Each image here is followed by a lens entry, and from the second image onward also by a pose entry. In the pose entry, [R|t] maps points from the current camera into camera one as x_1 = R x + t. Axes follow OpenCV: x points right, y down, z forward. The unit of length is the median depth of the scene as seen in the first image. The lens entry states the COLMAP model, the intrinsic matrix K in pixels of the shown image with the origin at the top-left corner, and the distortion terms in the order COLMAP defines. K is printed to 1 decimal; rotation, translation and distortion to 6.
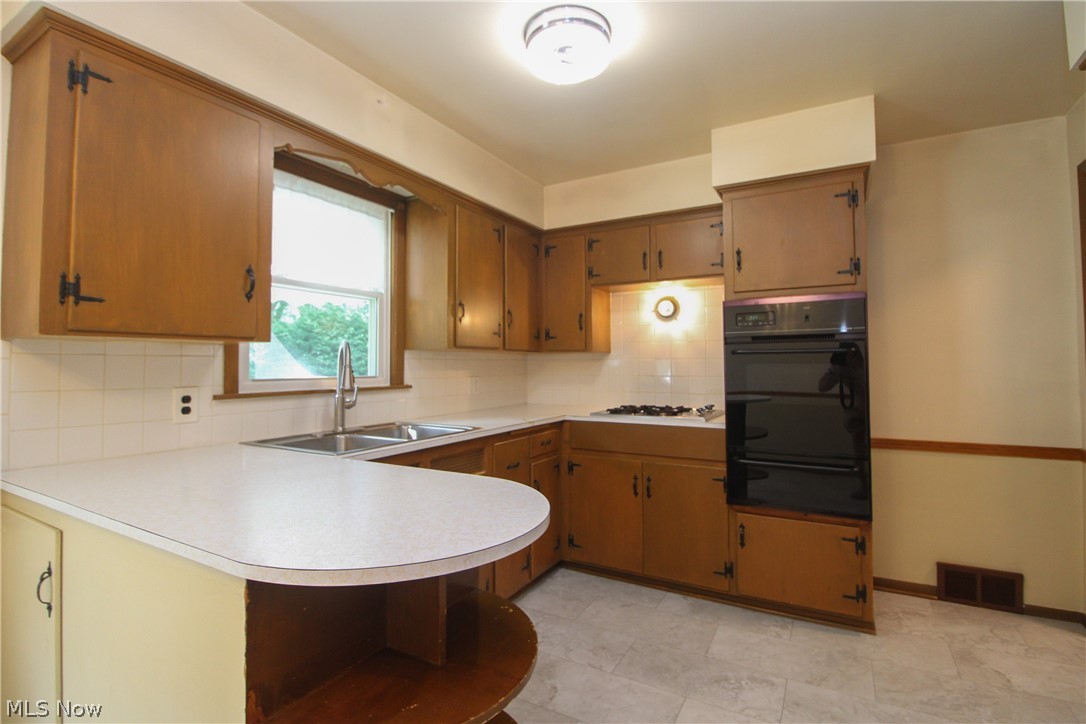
lens RADIAL K [[513.4, 0, 546.6], [0, 513.4, 346.3], [0, 0, 1]] dist [-0.002591, -0.010986]
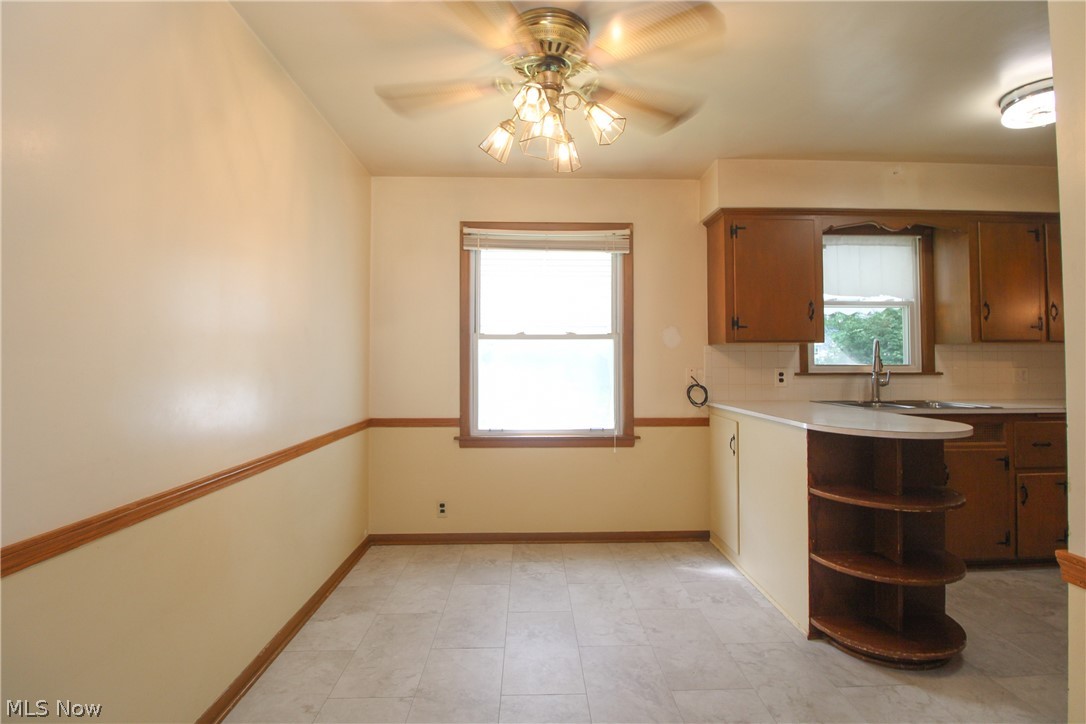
lens RADIAL K [[513.4, 0, 542.3], [0, 513.4, 347.0], [0, 0, 1]] dist [-0.002591, -0.010986]
pose [[0.511026, -0.021139, -0.859305, 0.365577], [0.029104, 0.999550, -0.007281, -0.006534], [0.859072, -0.021289, 0.511411, -0.559264]]
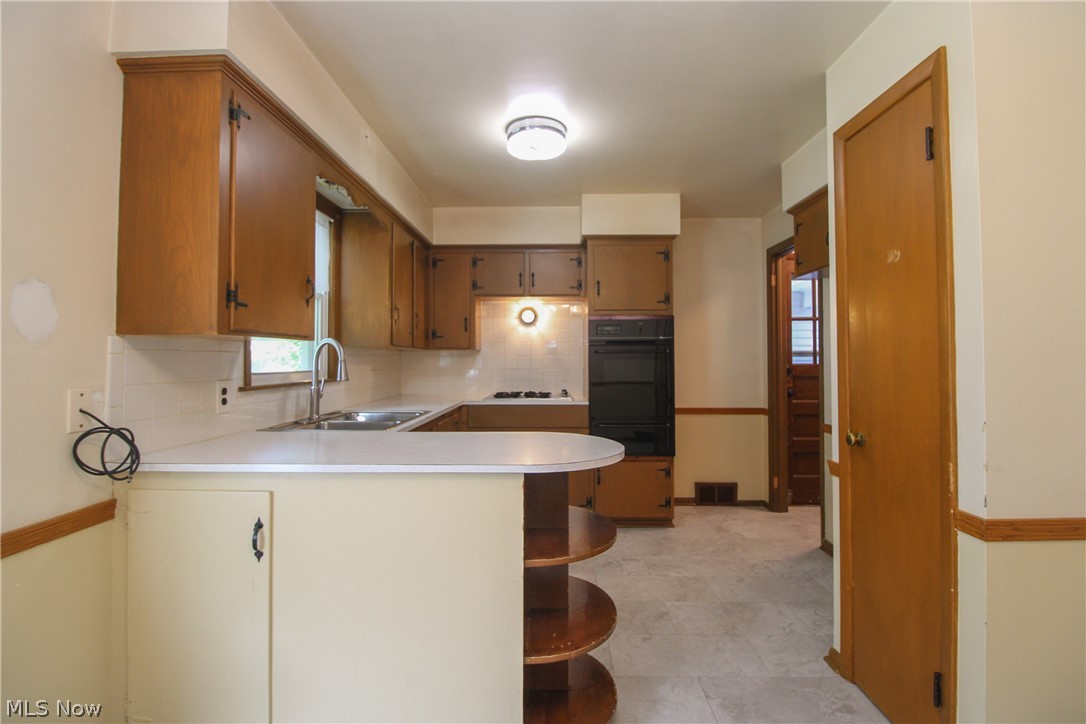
lens RADIAL K [[513.4, 0, 542.2], [0, 513.4, 347.2], [0, 0, 1]] dist [-0.002591, -0.010986]
pose [[0.880936, 0.013871, 0.473032, -0.488811], [-0.019609, 0.999782, 0.007200, -0.009272], [-0.472829, -0.015619, 0.881016, -0.223324]]
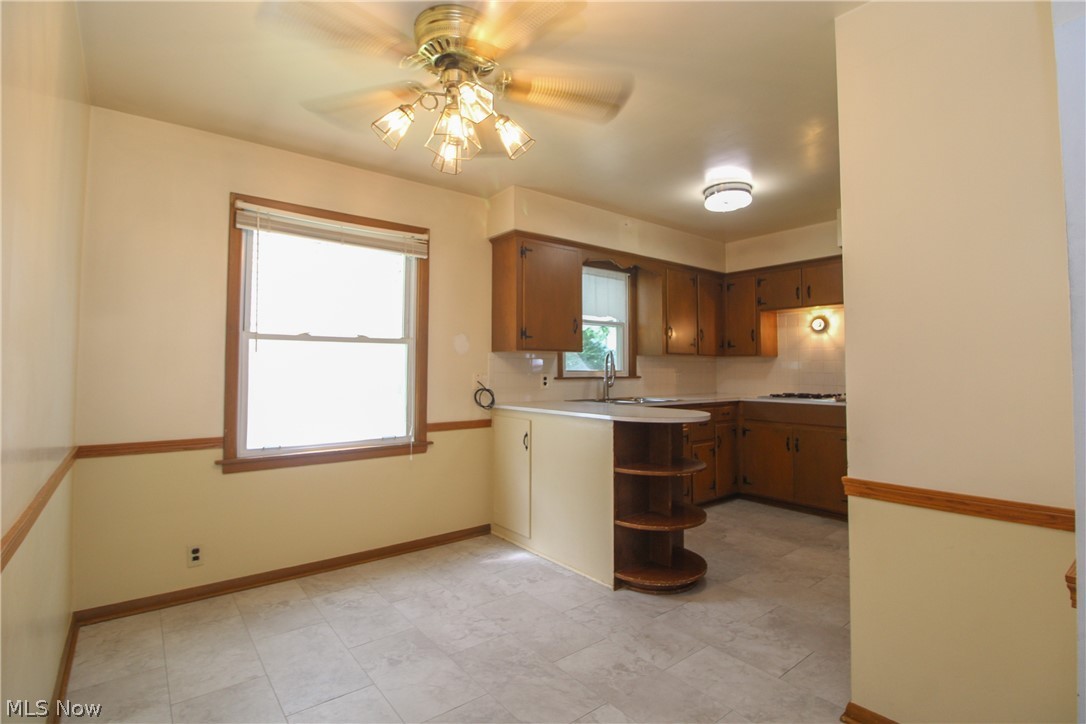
lens RADIAL K [[513.4, 0, 540.3], [0, 513.4, 348.9], [0, 0, 1]] dist [-0.002591, -0.010986]
pose [[0.922528, -0.011167, -0.385769, 0.100050], [0.009283, 0.999934, -0.006746, -0.007092], [0.385819, 0.002643, 0.922571, -0.815856]]
